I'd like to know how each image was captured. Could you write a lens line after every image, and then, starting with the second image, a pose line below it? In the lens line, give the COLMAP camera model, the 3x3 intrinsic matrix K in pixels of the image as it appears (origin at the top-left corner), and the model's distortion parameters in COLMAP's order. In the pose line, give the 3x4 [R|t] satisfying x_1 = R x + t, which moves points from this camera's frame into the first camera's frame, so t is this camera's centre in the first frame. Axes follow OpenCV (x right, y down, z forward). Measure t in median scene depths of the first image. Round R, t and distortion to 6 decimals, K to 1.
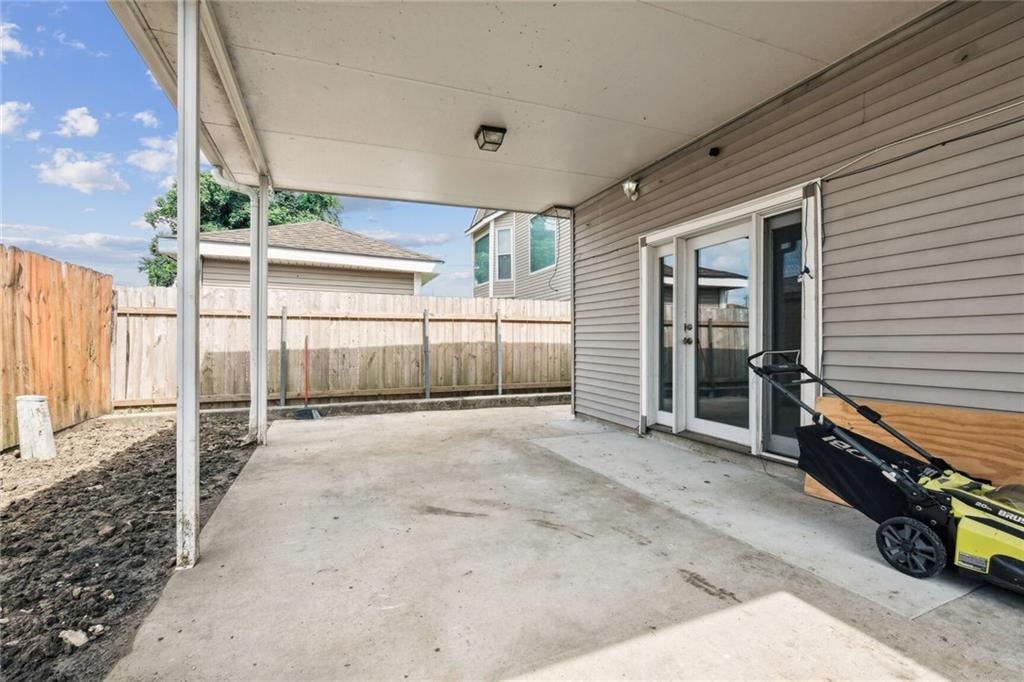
lens RADIAL K [[457.1, 0, 508.9], [0, 457.1, 344.1], [0, 0, 1]] dist [-0.004183, 0.000505]
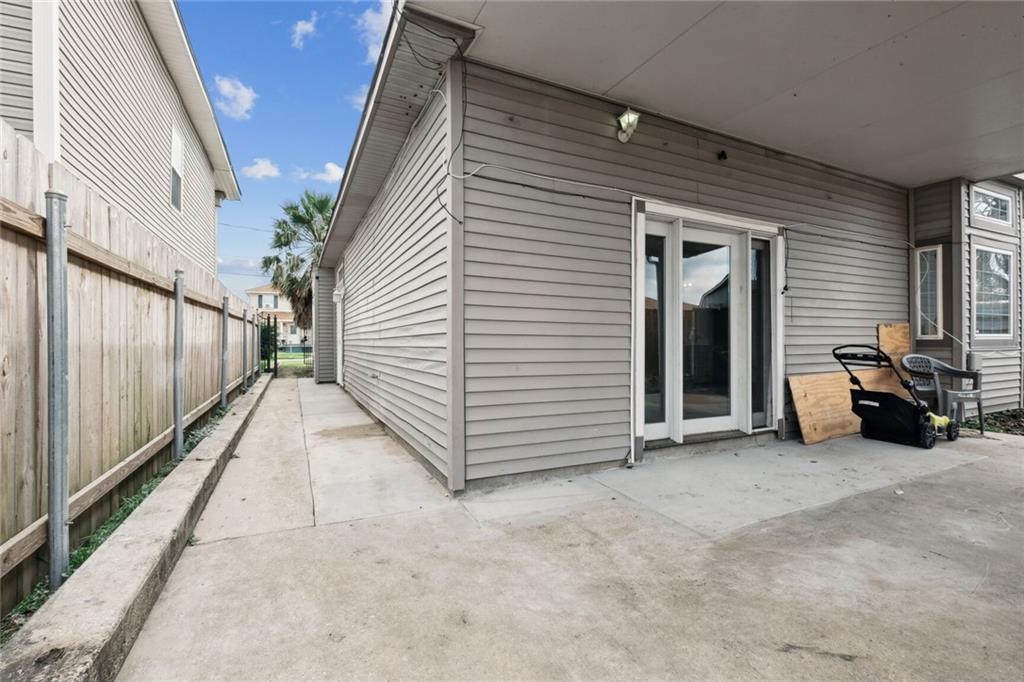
lens RADIAL K [[457.1, 0, 511.5], [0, 457.1, 337.3], [0, 0, 1]] dist [-0.004183, 0.000505]
pose [[-0.083250, 0.004750, 0.996517, -0.539797], [0.003897, 0.999983, -0.004441, -0.005137], [-0.996521, 0.003514, -0.083267, 1.563341]]
